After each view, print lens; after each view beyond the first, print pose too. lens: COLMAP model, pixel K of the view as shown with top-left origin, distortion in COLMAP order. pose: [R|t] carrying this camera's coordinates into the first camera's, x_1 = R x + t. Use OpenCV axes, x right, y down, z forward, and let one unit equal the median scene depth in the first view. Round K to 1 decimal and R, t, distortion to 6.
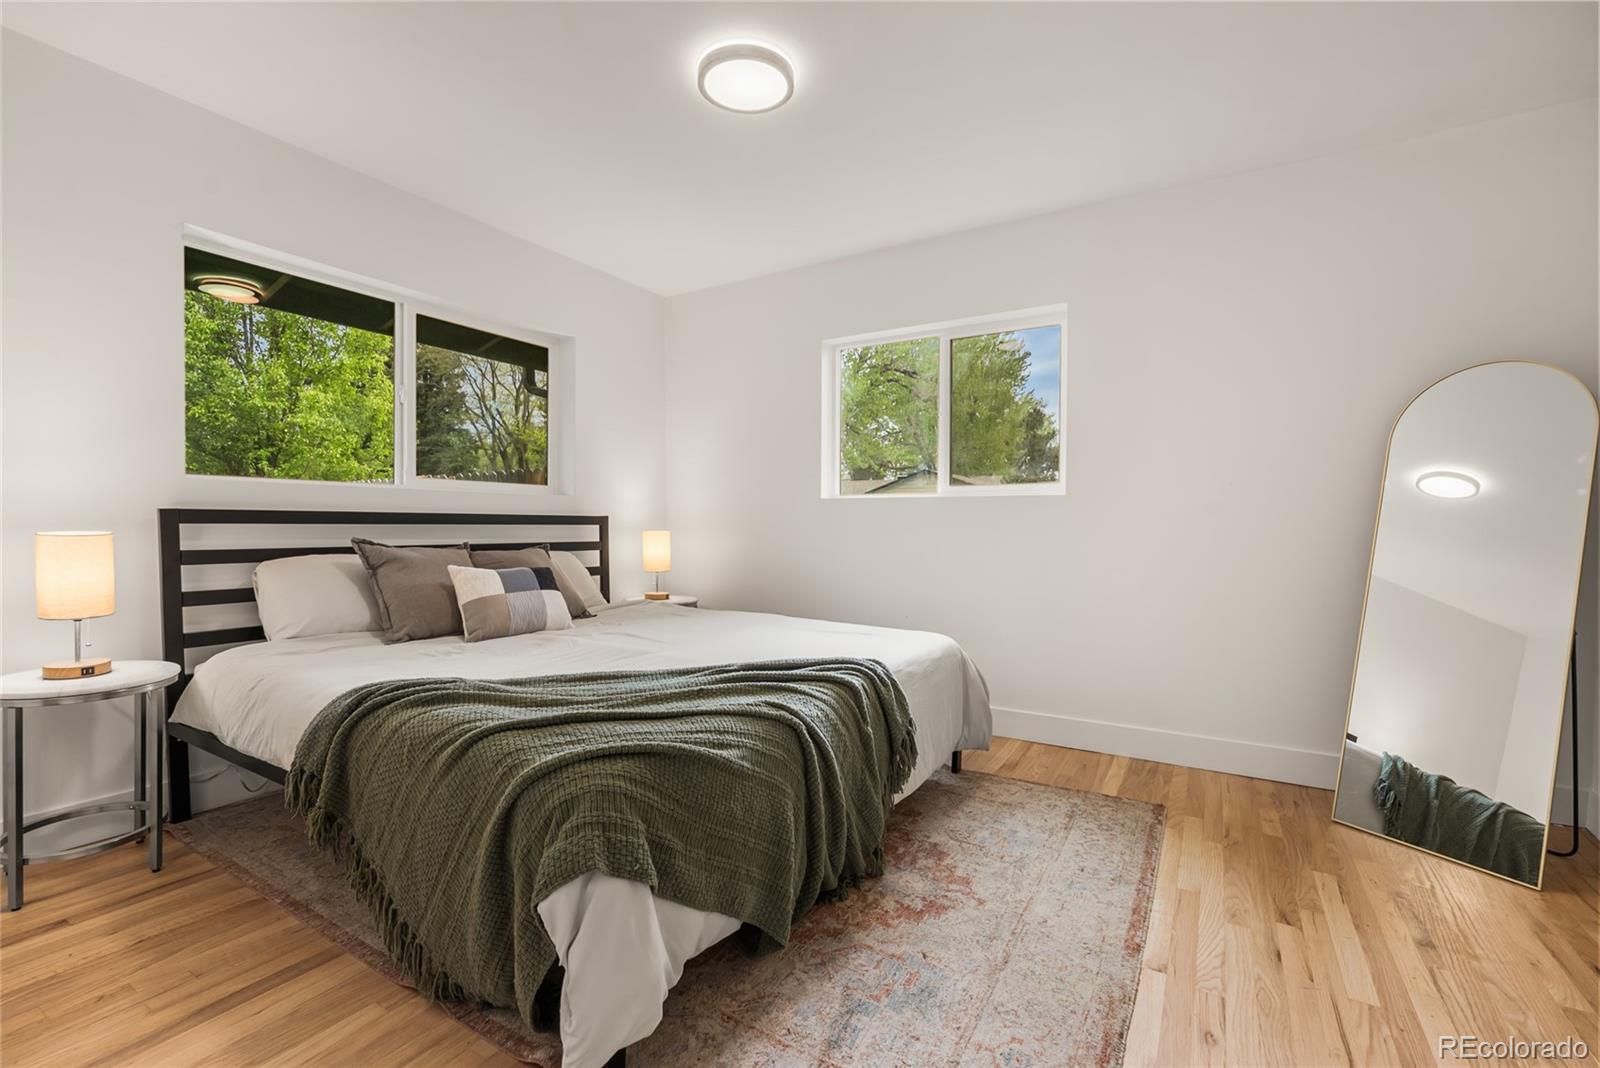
lens RADIAL K [[707.5, 0, 796.5], [0, 707.5, 536.5], [0, 0, 1]] dist [-0.002597, 0.000502]
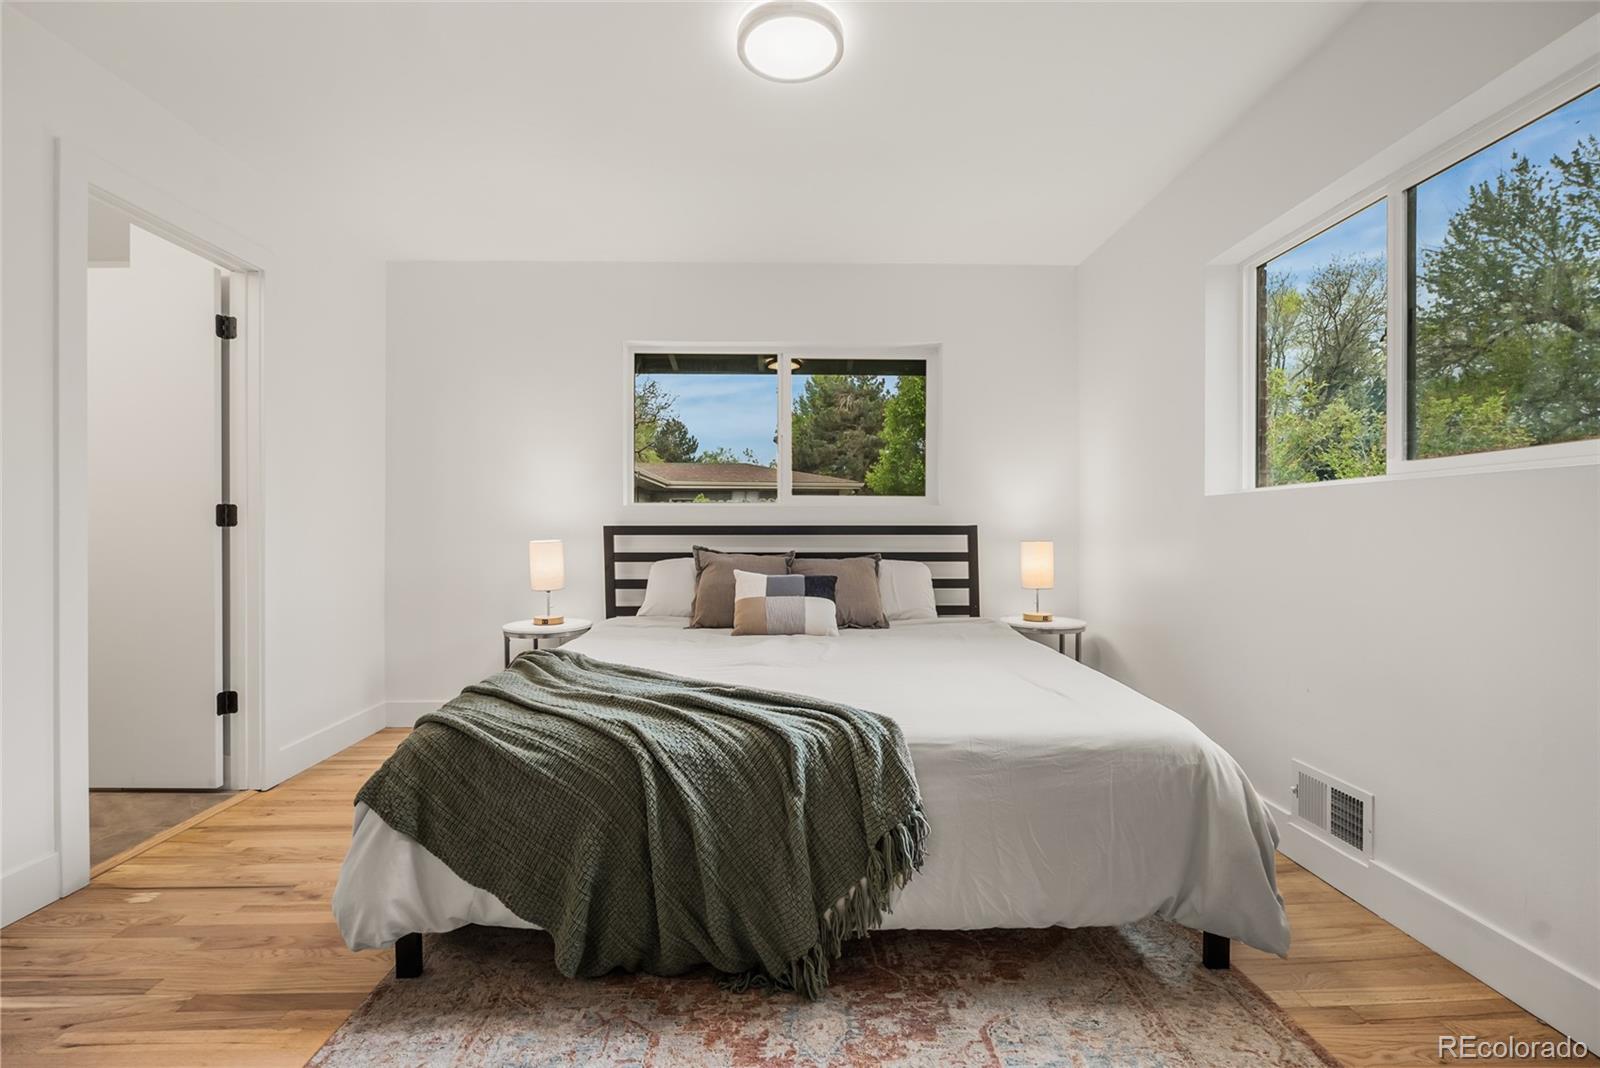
lens RADIAL K [[711.0, 0, 801.9], [0, 711.0, 532.8], [0, 0, 1]] dist [-0.004747, 0.000317]
pose [[0.533861, -0.004741, -0.845559, 0.599987], [-0.010949, 0.999862, -0.012519, -0.007463], [0.845501, 0.015942, 0.533736, 0.459017]]
